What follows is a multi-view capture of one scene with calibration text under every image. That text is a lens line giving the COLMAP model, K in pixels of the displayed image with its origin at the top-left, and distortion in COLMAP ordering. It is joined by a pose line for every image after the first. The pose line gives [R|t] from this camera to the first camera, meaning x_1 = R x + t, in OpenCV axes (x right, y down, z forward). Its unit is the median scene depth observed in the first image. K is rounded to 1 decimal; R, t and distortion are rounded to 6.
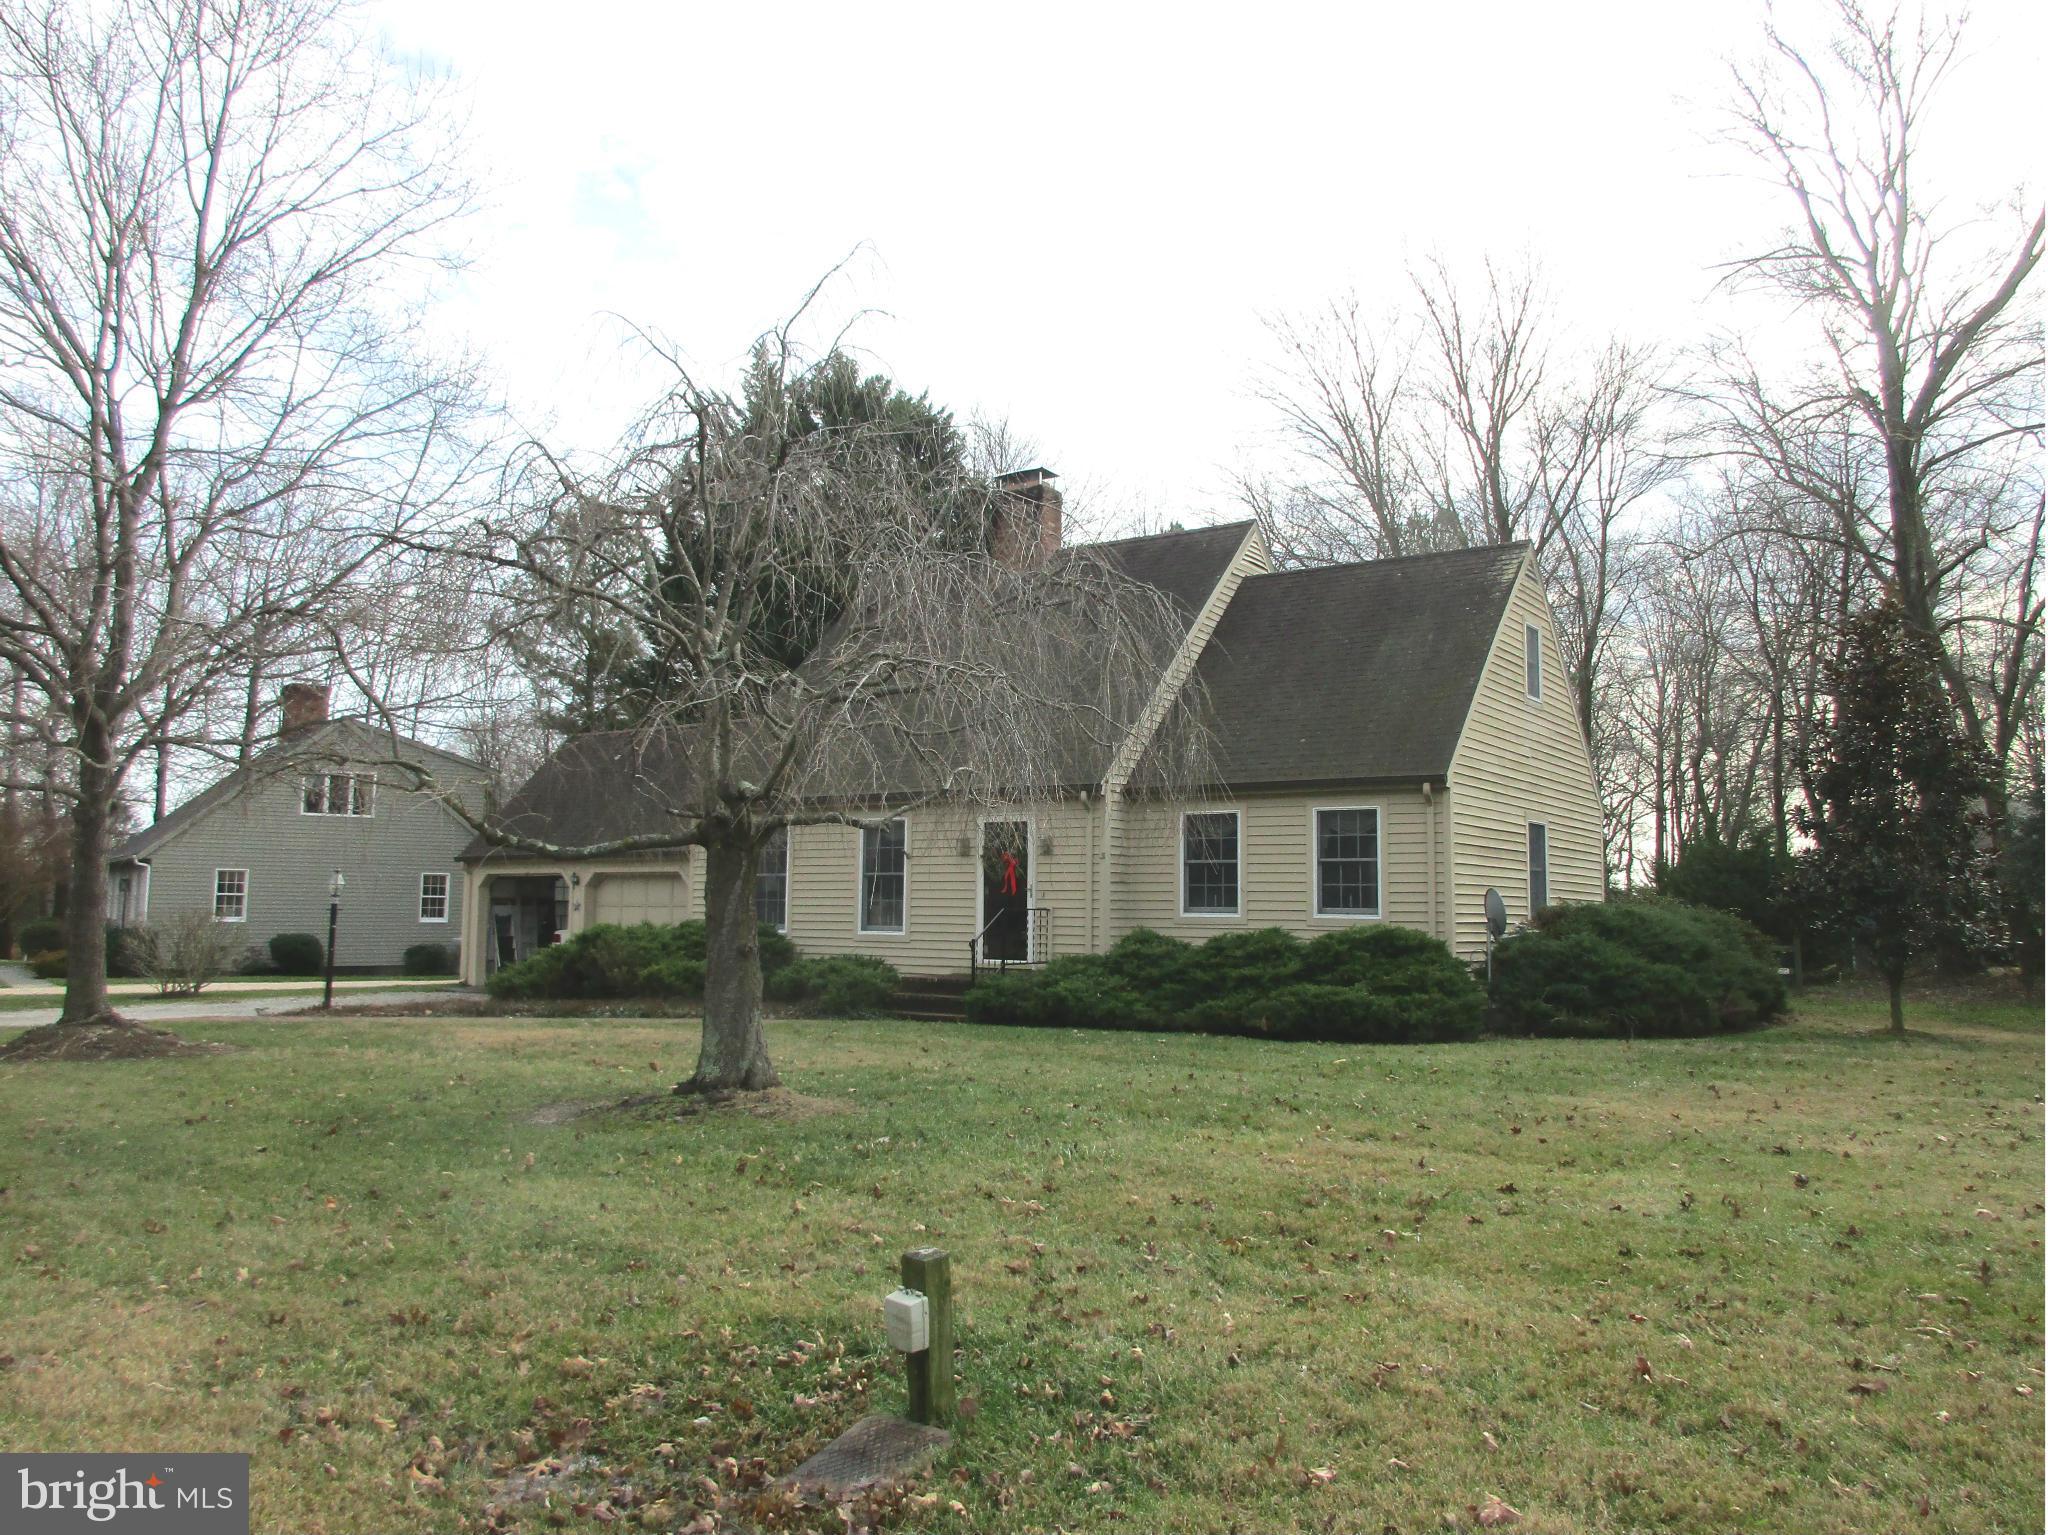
lens RADIAL K [[1526.3, 0, 1023.1], [0, 1526.3, 770.2], [0, 0, 1]] dist [-0.008126, -0.006560]
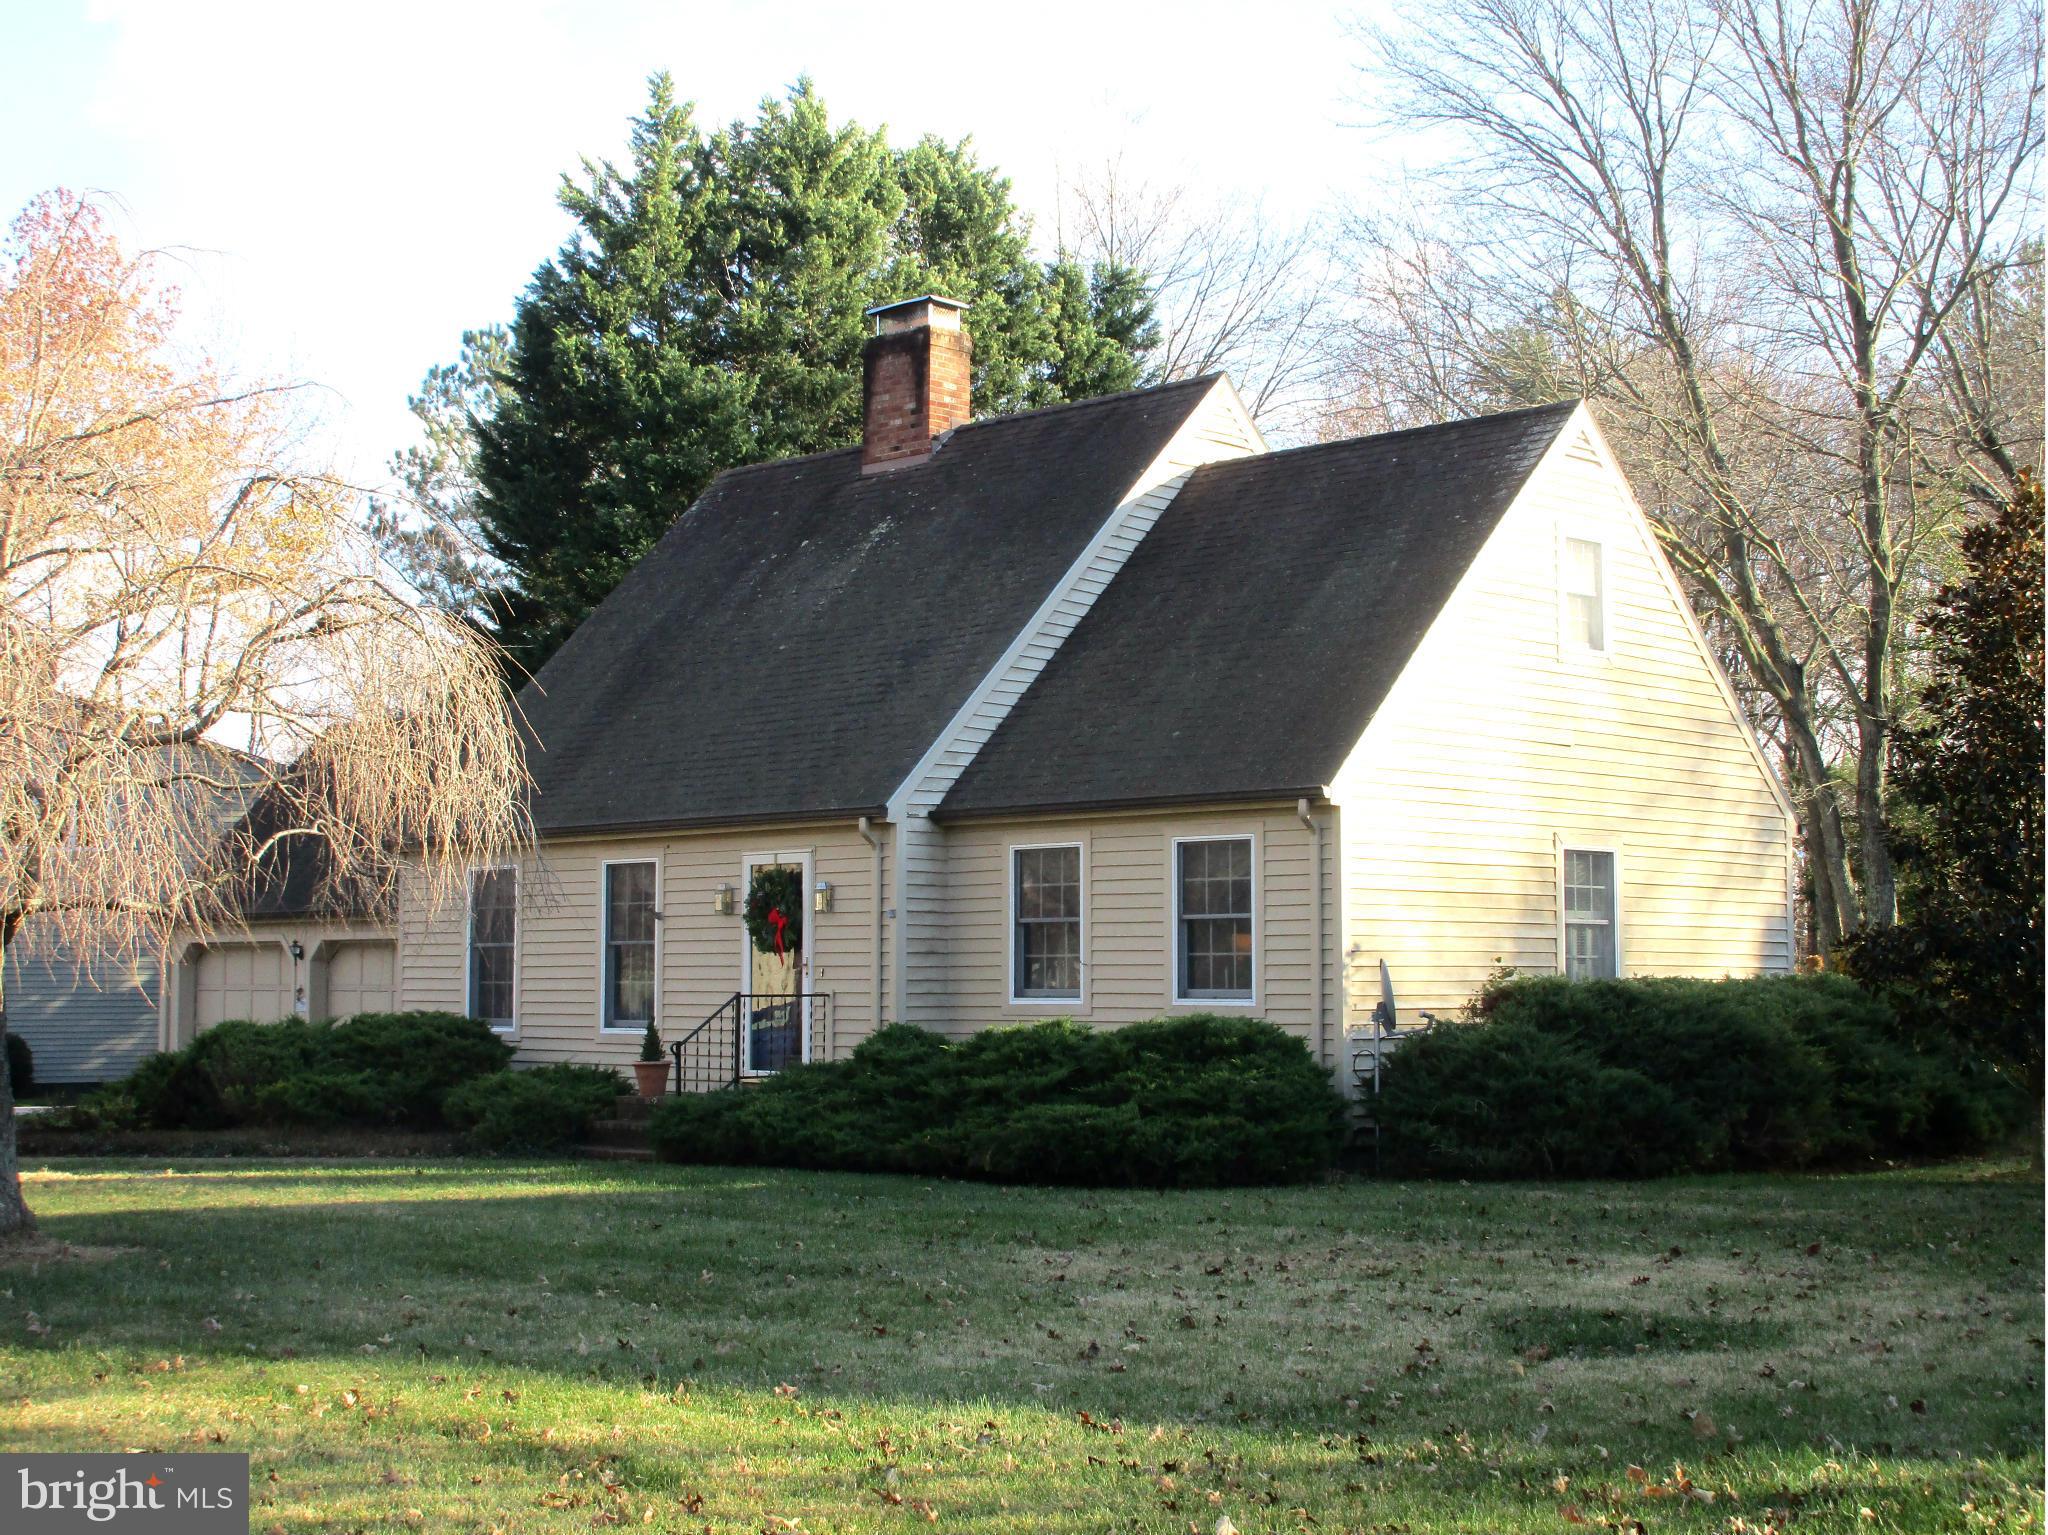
lens RADIAL K [[2775.7, 0, 1028.1], [0, 2775.7, 770.8], [0, 0, 1]] dist [-0.027464, 0.000000]
pose [[0.987055, -0.024601, -0.158482, 0.202710], [0.027592, 0.999480, 0.016695, -0.016533], [0.157989, -0.020852, 0.987221, -0.125451]]
